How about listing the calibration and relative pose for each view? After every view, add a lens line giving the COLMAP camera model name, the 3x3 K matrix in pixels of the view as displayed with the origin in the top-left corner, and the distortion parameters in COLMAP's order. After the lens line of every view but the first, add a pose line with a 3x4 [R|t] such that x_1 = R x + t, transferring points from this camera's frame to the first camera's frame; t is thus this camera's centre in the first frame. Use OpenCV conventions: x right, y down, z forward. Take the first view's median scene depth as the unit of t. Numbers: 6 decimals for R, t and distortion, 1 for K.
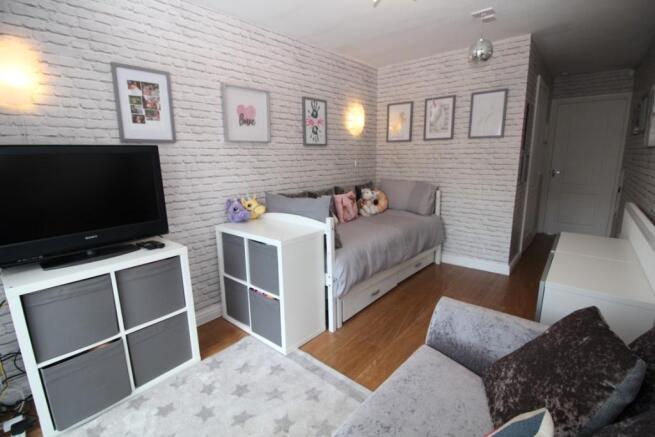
lens RADIAL K [[306.0, 0, 326.1], [0, 306.0, 215.1], [0, 0, 1]] dist [0.000733, -0.014424]
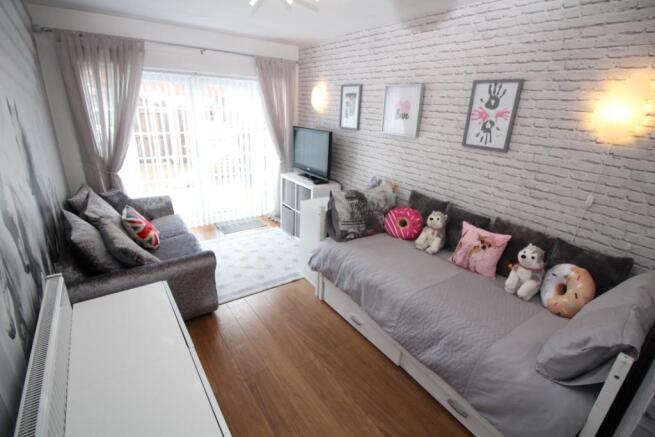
lens RADIAL K [[306.0, 0, 326.1], [0, 306.0, 215.1], [0, 0, 1]] dist [0.000733, -0.014424]
pose [[-0.238714, 0.330649, -0.913065, 0.761784], [-0.228398, 0.894754, 0.383731, -0.285412], [0.943849, 0.300144, -0.138071, 0.826491]]
